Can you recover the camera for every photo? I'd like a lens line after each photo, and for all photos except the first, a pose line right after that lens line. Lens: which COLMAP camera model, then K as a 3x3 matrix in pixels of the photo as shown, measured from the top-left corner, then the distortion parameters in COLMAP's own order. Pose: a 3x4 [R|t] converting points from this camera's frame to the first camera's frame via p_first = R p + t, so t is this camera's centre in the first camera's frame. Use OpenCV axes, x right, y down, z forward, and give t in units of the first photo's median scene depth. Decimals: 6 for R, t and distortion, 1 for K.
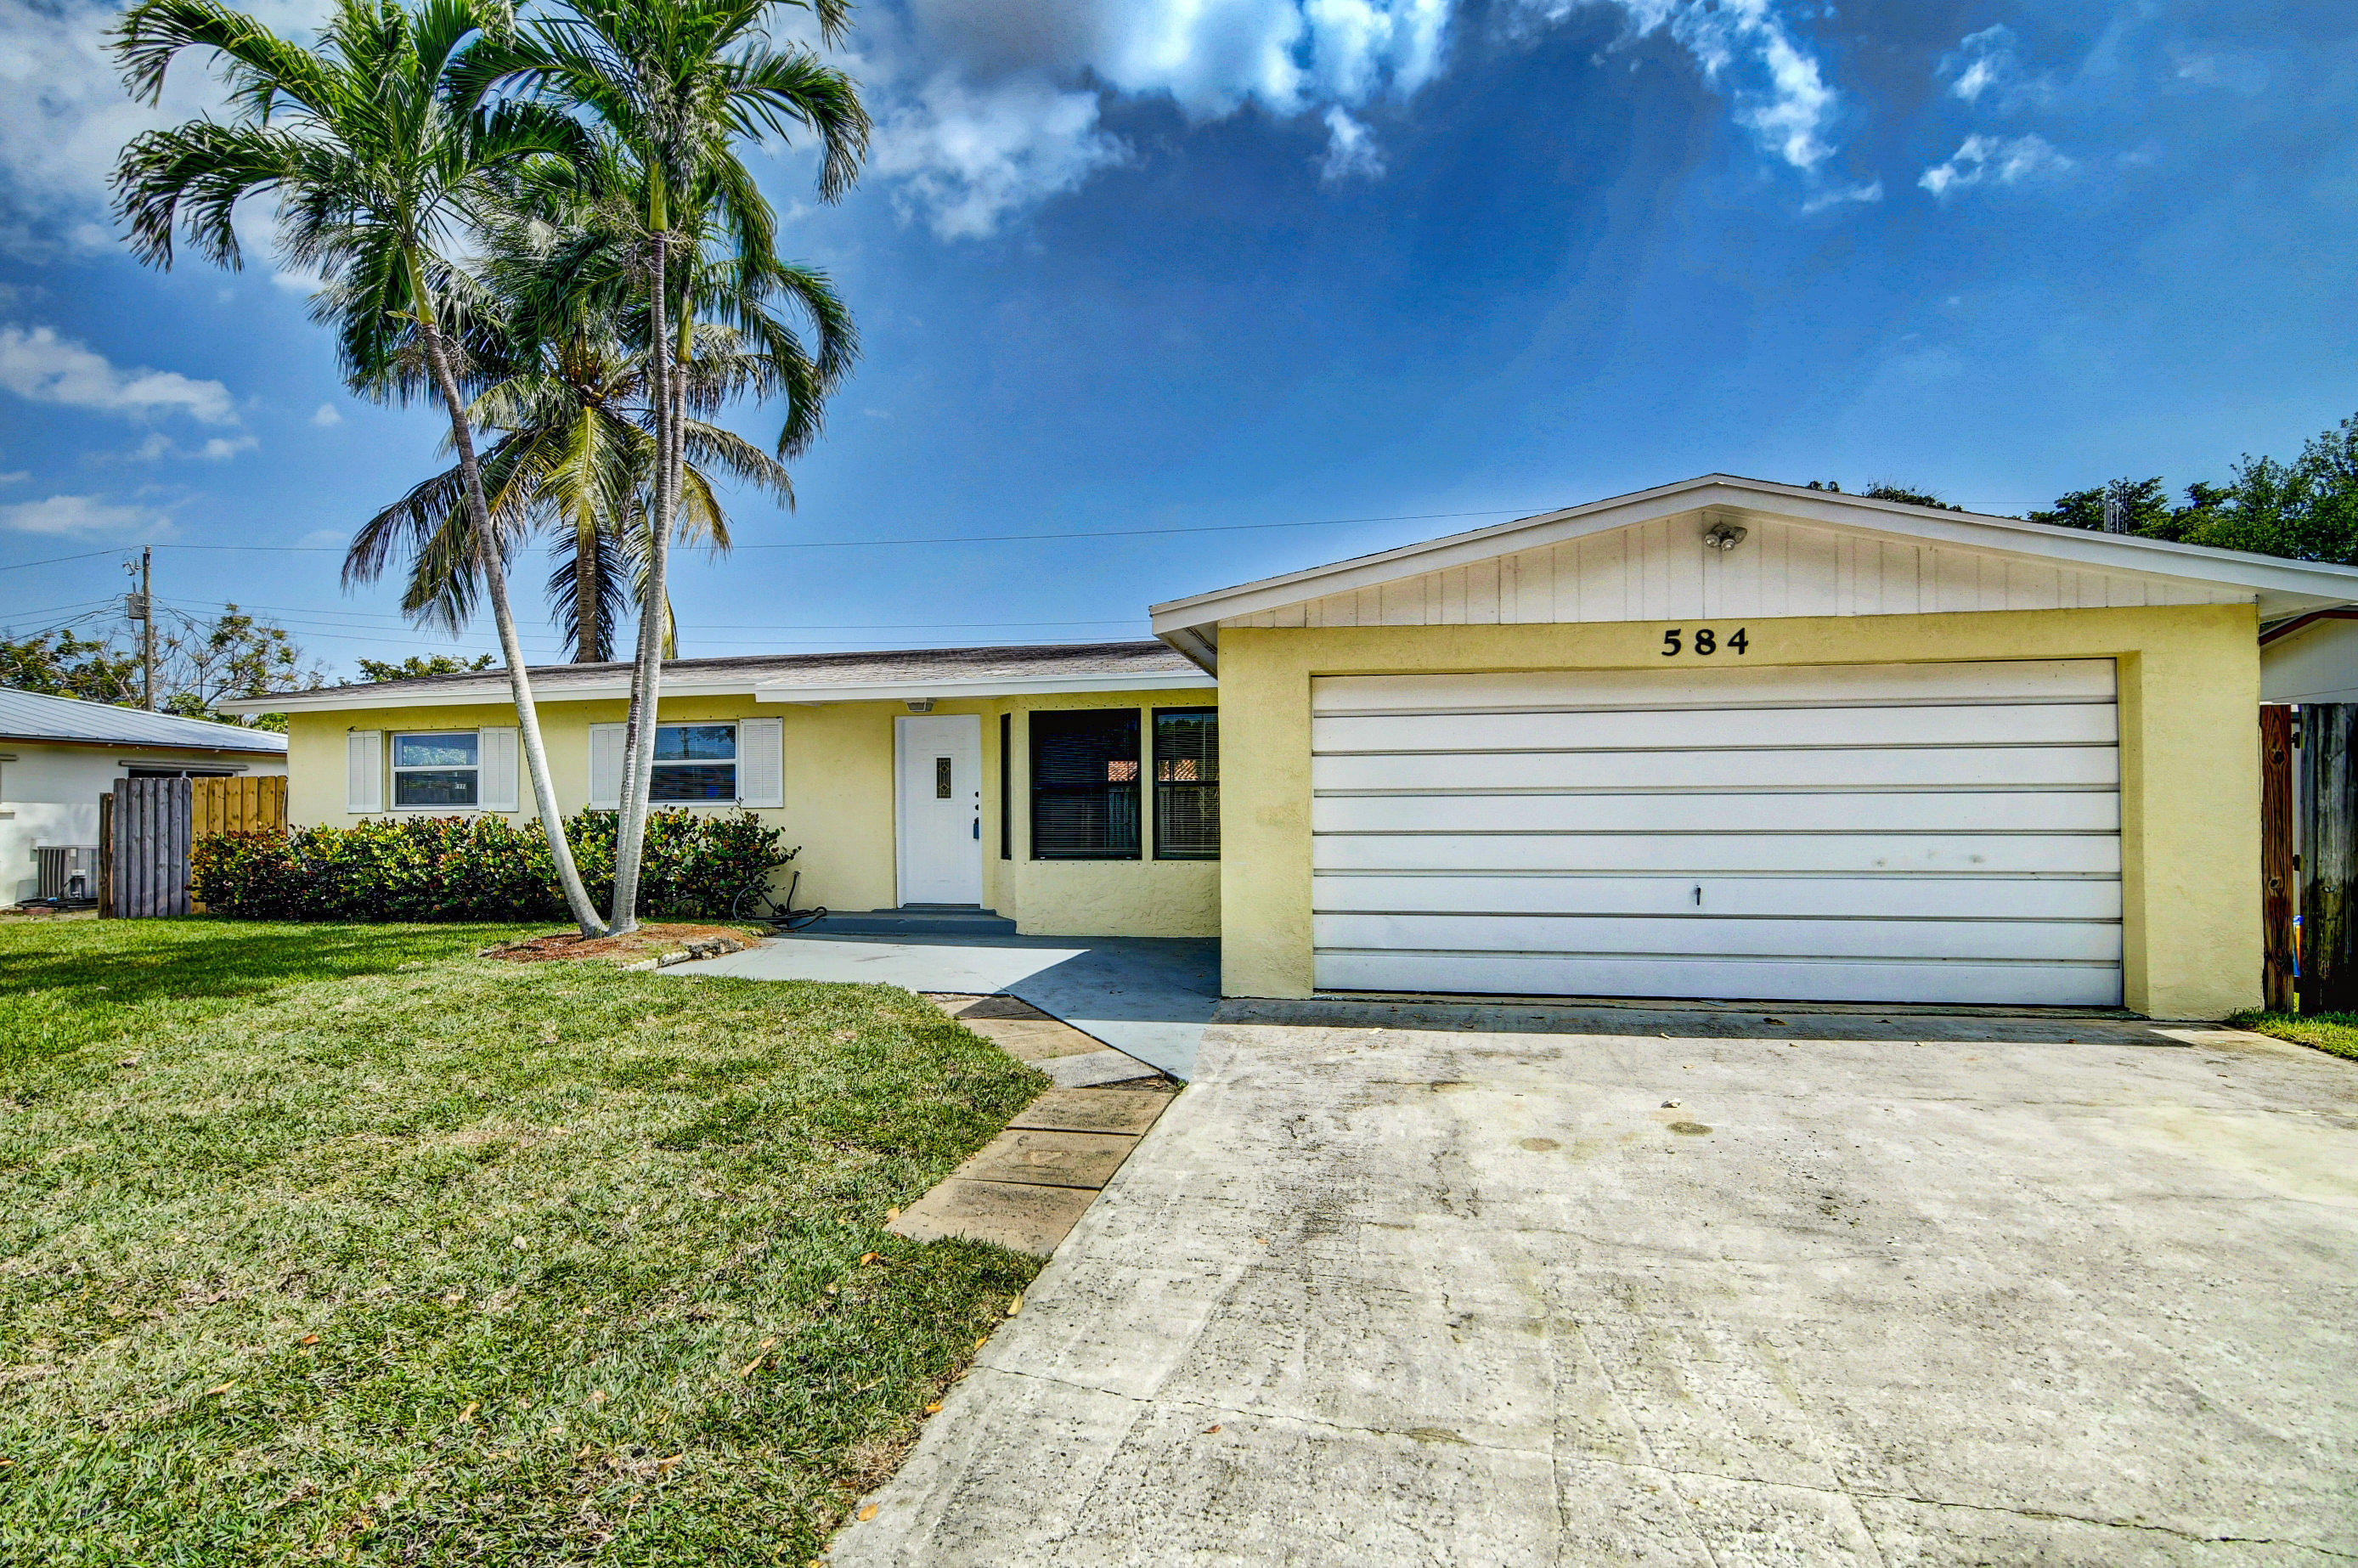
lens RADIAL K [[1153.8, 0, 1169.0], [0, 1153.8, 808.4], [0, 0, 1]] dist [-0.032819, 0.012567]
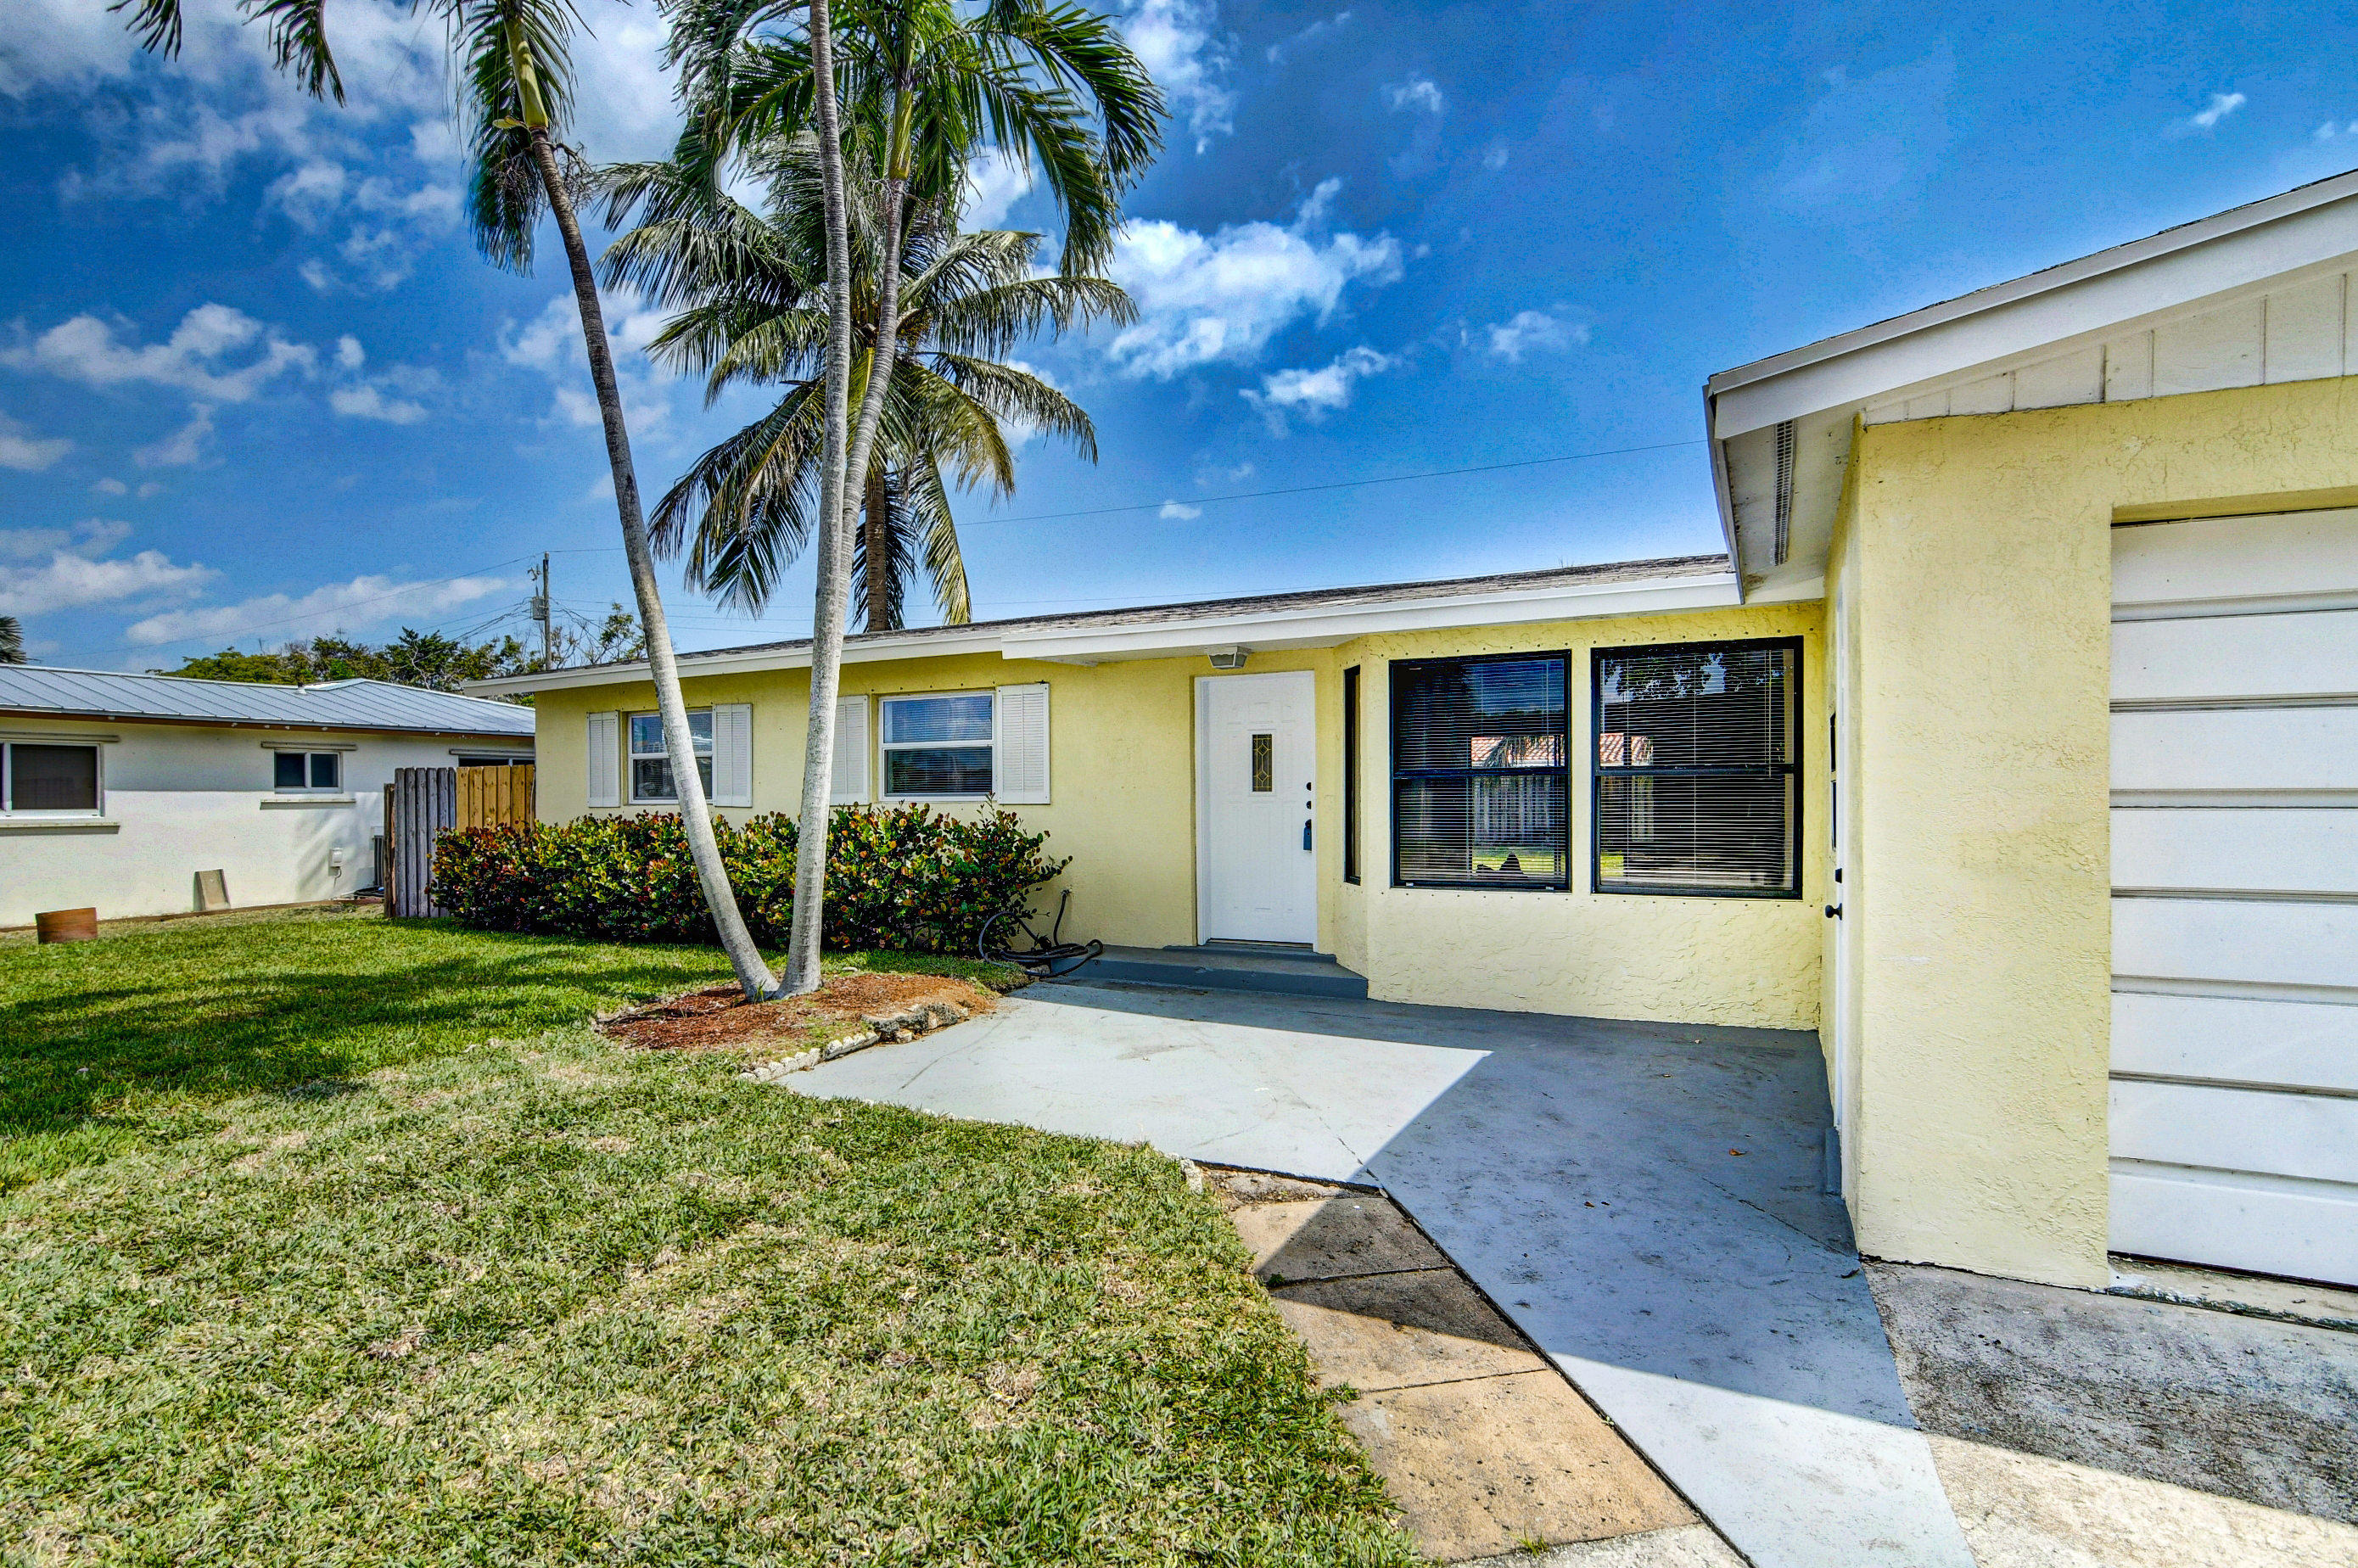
lens RADIAL K [[1153.8, 0, 1169.0], [0, 1153.8, 808.4], [0, 0, 1]] dist [-0.032819, 0.012567]
pose [[0.961100, 0.004880, -0.276157, -0.055454], [-0.000220, 0.999857, 0.016901, -0.010664], [0.276200, -0.016183, 0.960964, 0.307417]]
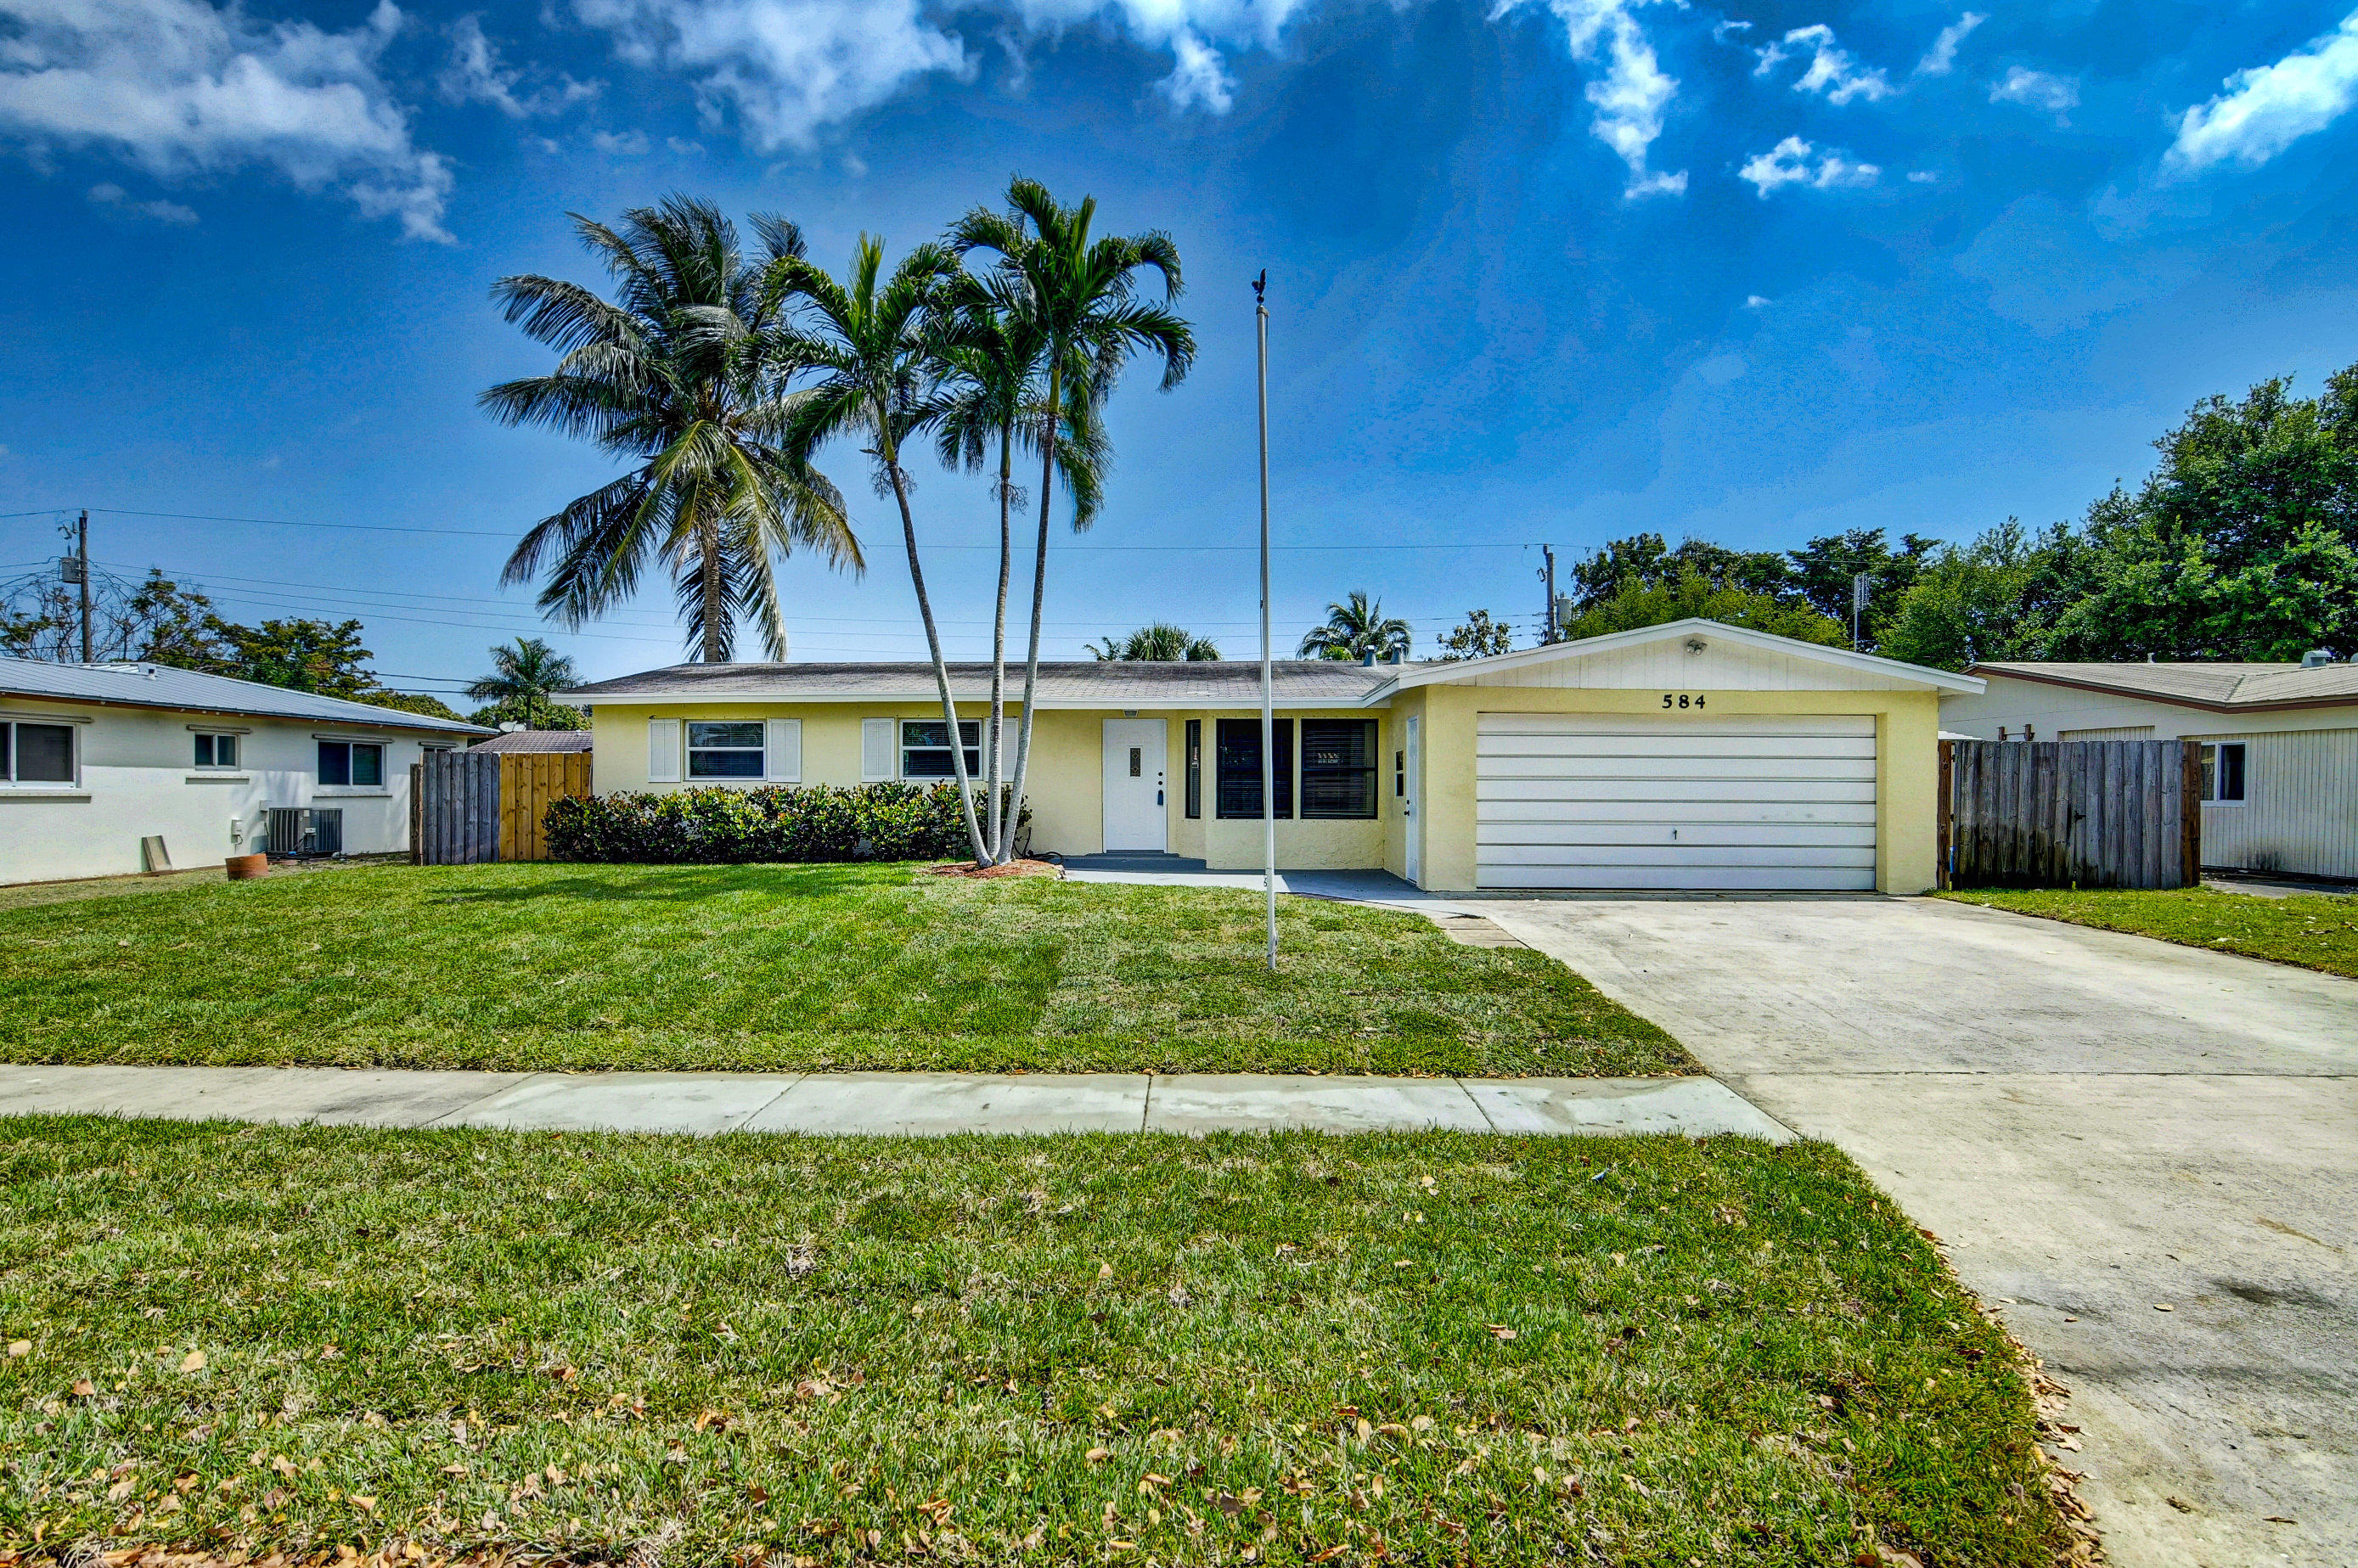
lens RADIAL K [[1153.4, 0, 1172.7], [0, 1153.4, 801.1], [0, 0, 1]] dist [-0.018349, 0.000641]
pose [[0.985706, 0.008475, 0.168264, -0.394047], [-0.010581, 0.999876, 0.011621, 0.004551], [-0.168144, -0.013235, 0.985674, -0.426525]]
